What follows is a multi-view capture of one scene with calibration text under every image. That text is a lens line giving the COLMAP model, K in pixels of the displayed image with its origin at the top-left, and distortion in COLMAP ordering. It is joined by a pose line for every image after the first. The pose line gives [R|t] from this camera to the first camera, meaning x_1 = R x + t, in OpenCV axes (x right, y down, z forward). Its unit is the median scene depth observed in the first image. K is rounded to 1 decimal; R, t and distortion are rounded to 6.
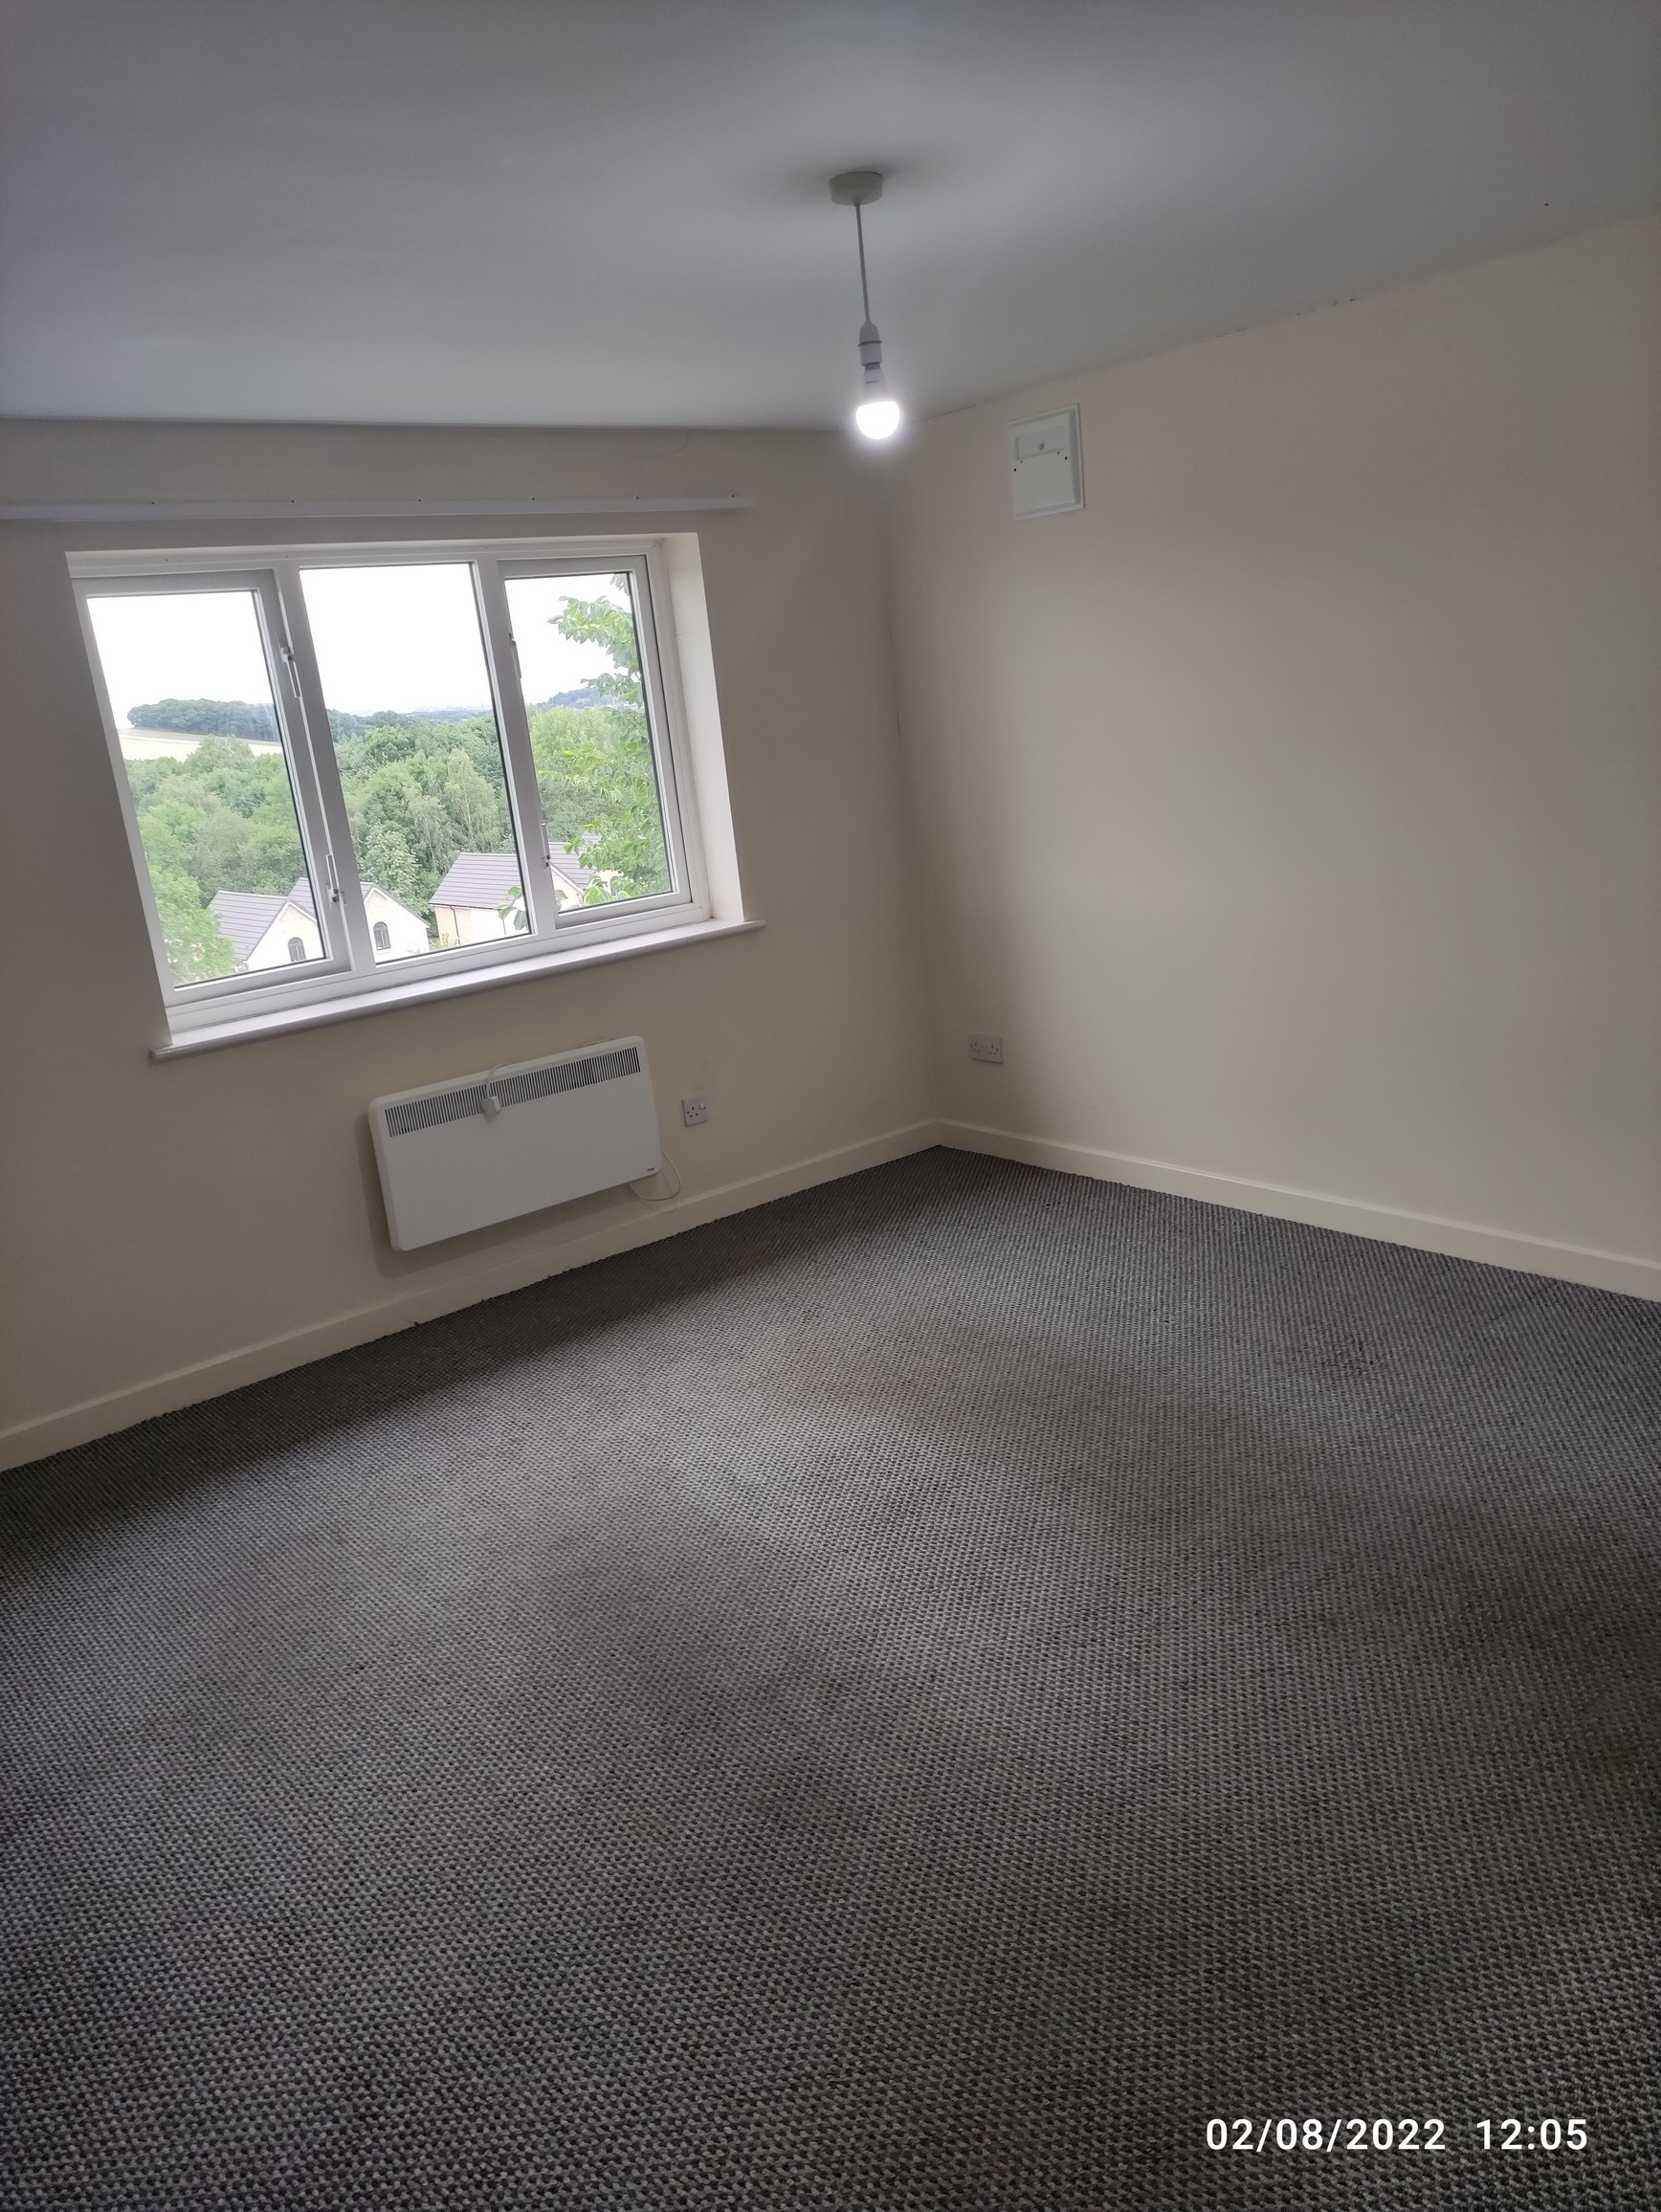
lens RADIAL K [[1645.4, 0, 830.5], [0, 1645.4, 1106.0], [0, 0, 1]] dist [0.075379, -0.080120]
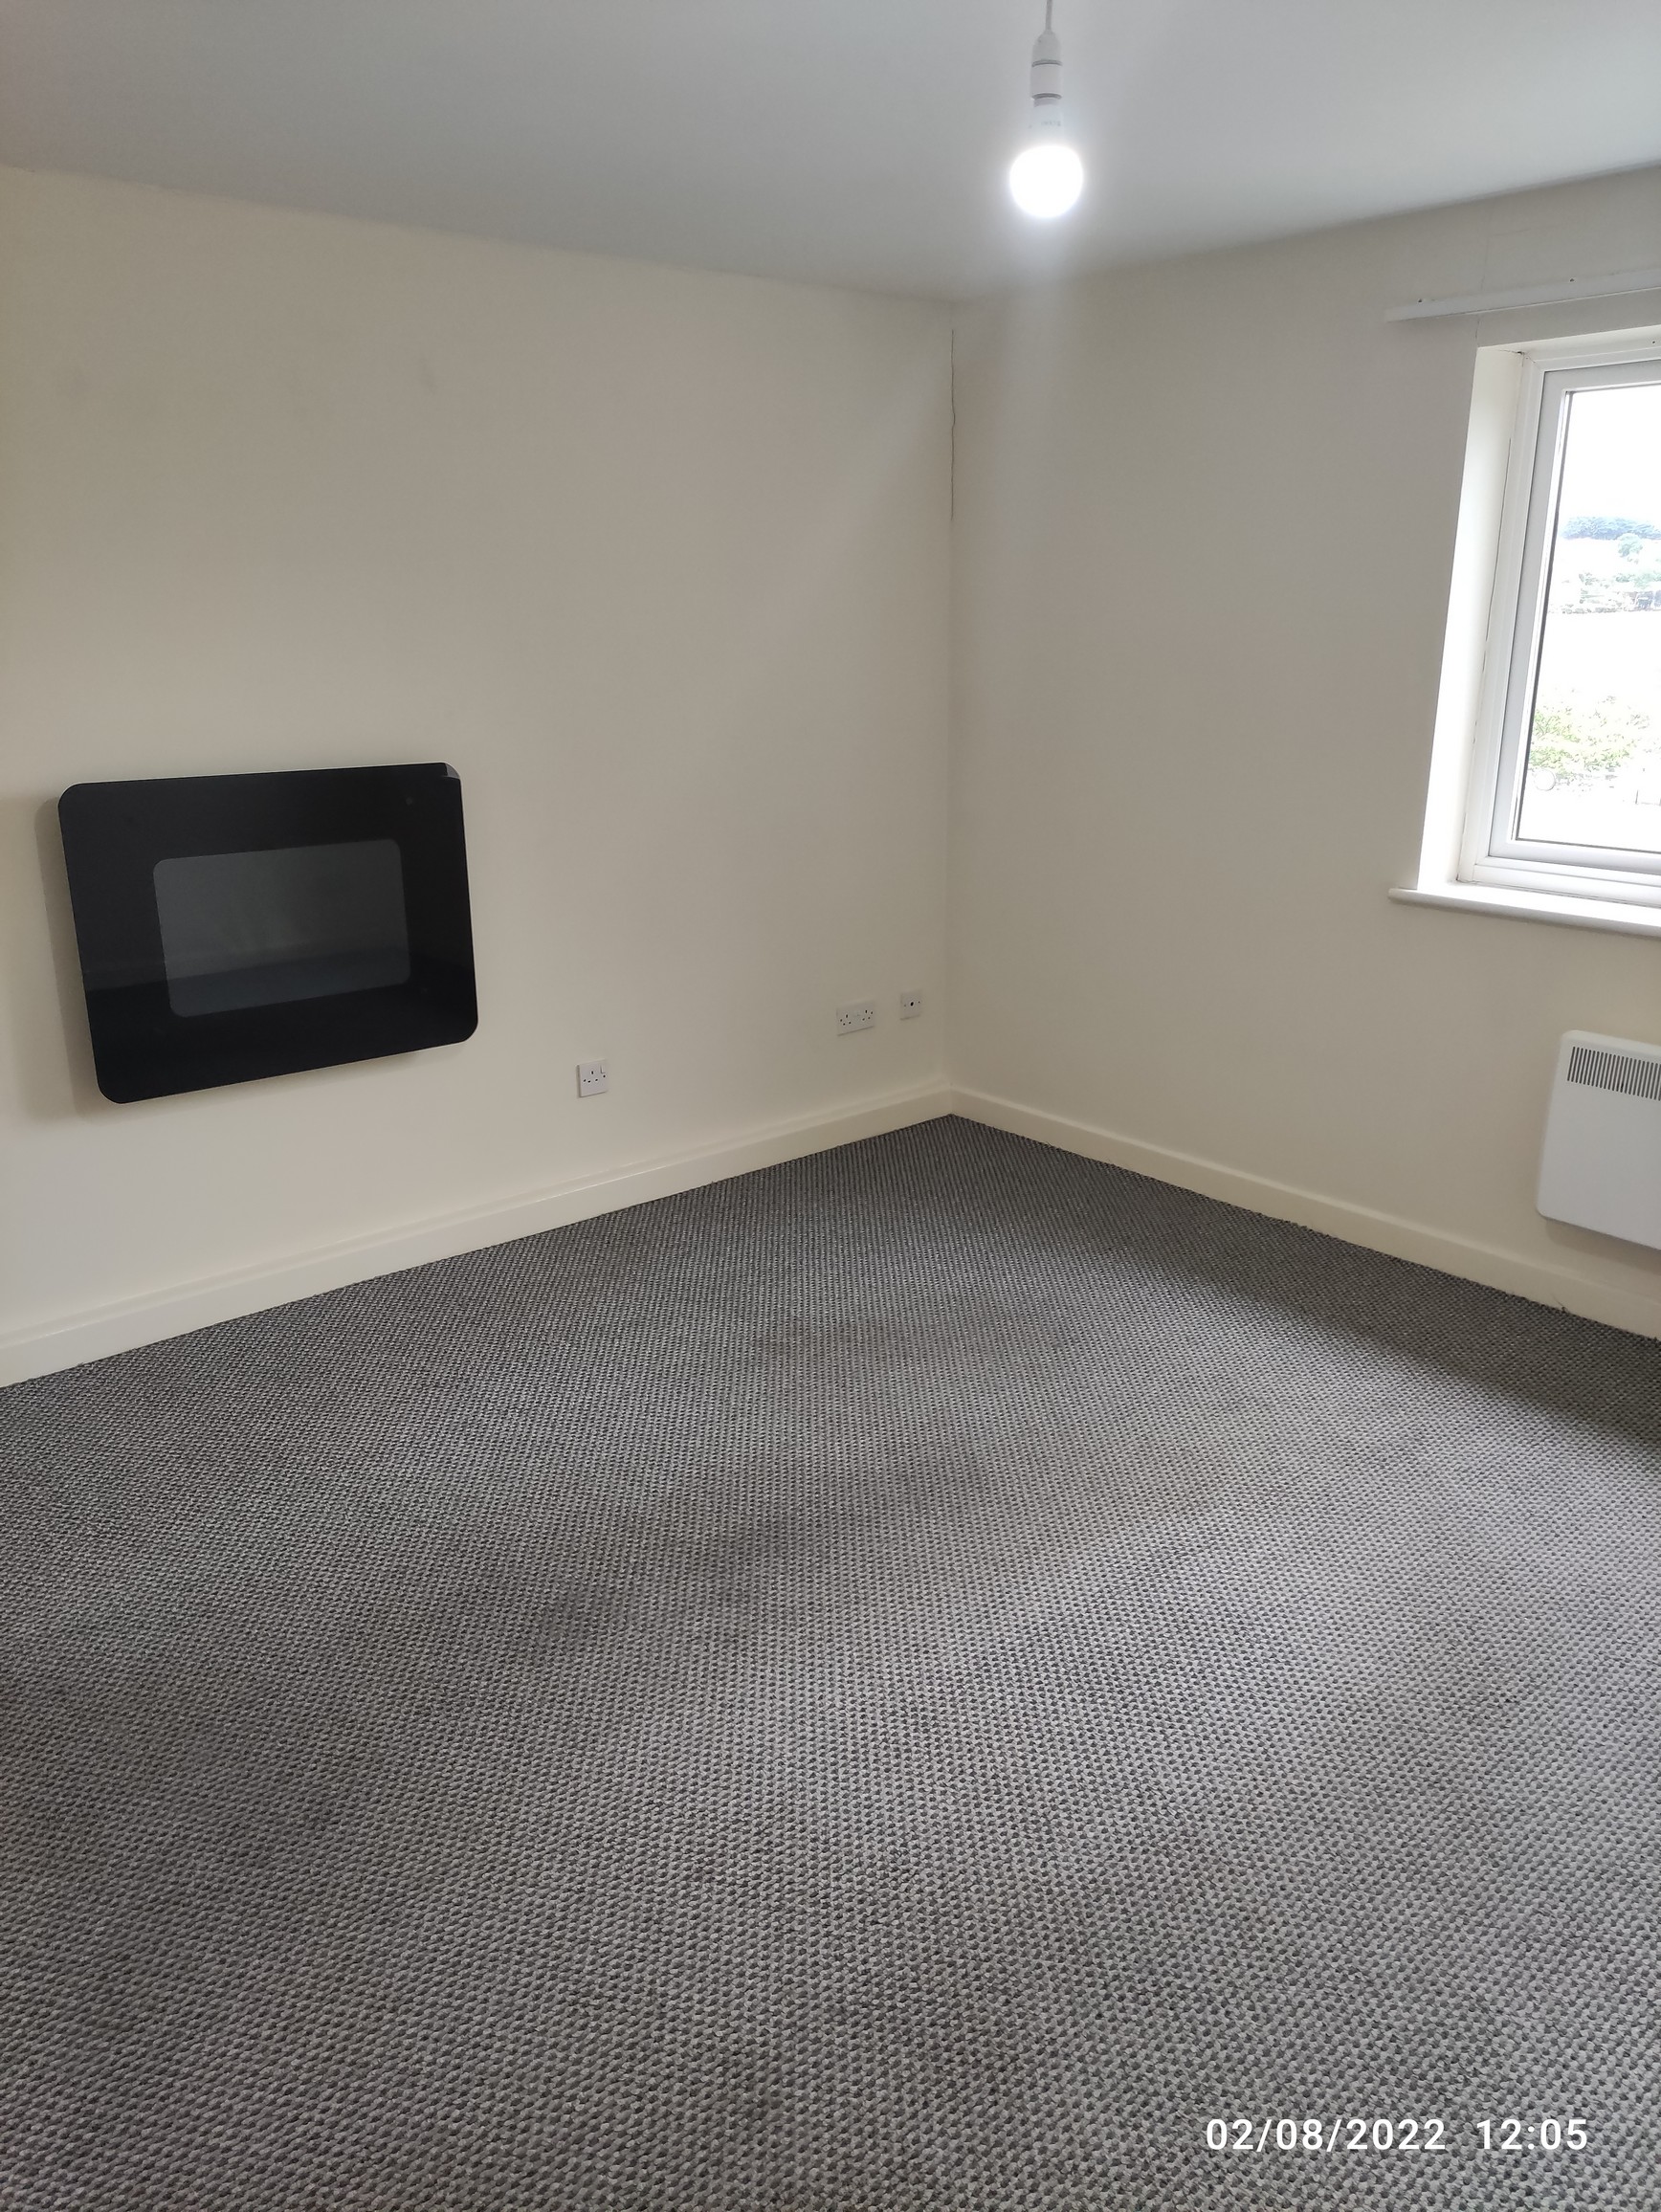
lens RADIAL K [[1628.6, 0, 830.5], [0, 1628.6, 1106.0], [0, 0, 1]] dist [0.002926, -0.057700]
pose [[0.005393, 0.399470, -0.916730, 0.563716], [-0.246167, 0.889063, 0.385966, -0.226773], [0.969212, 0.223587, 0.103131, 0.679500]]
